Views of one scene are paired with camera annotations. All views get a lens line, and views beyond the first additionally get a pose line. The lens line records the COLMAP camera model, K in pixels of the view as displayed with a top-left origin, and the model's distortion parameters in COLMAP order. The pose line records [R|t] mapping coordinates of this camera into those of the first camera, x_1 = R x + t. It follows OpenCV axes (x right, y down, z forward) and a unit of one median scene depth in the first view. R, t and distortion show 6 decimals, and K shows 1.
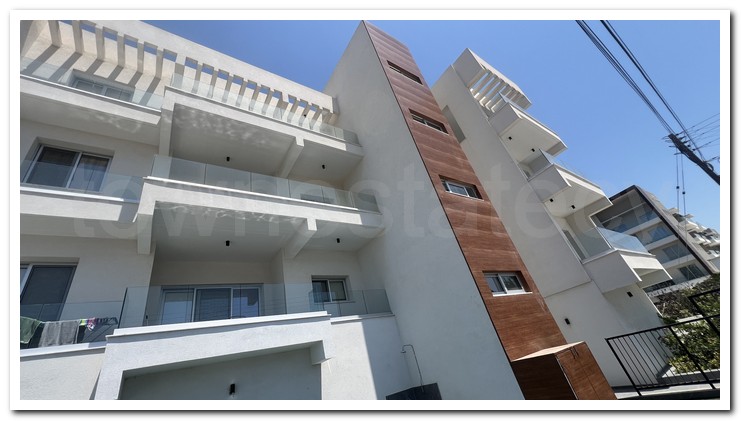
lens RADIAL K [[281.5, 0, 368.0], [0, 281.5, 210.6], [0, 0, 1]] dist [-0.004968, 0.001784]
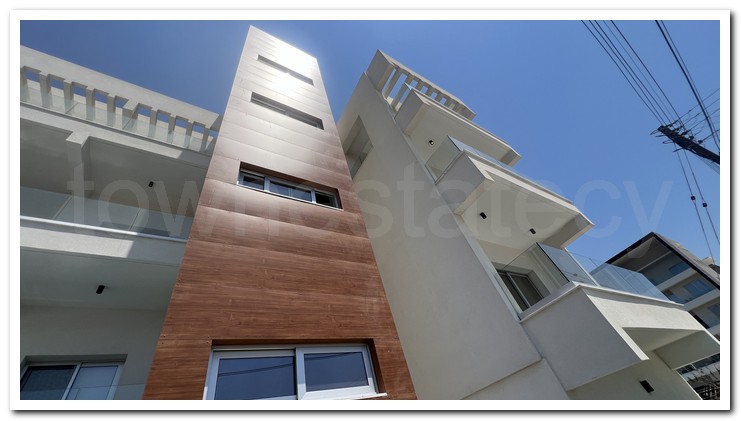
lens RADIAL K [[281.5, 0, 369.4], [0, 281.5, 210.8], [0, 0, 1]] dist [-0.004968, 0.001784]
pose [[0.998504, -0.039757, -0.037551, 0.428441], [0.030037, 0.972505, -0.230938, 0.088567], [0.045700, 0.229465, 0.972244, 0.385086]]
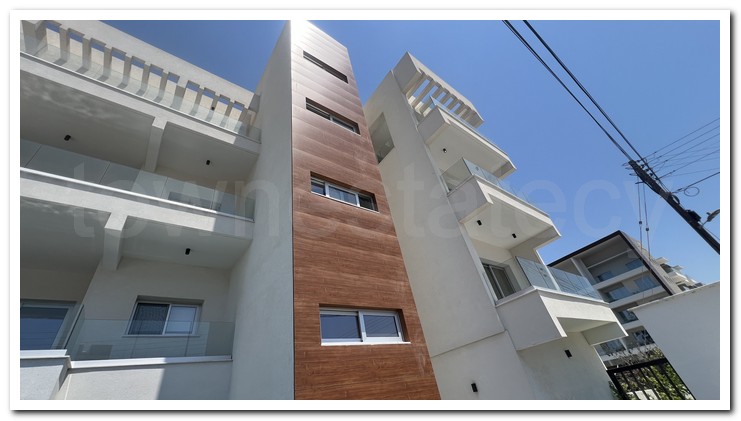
lens RADIAL K [[281.5, 0, 369.2], [0, 281.5, 210.9], [0, 0, 1]] dist [-0.004968, 0.001784]
pose [[0.997102, 0.075506, 0.009275, 0.331157], [-0.074078, 0.991446, -0.107460, 0.038454], [-0.017310, 0.106462, 0.994166, 0.205071]]
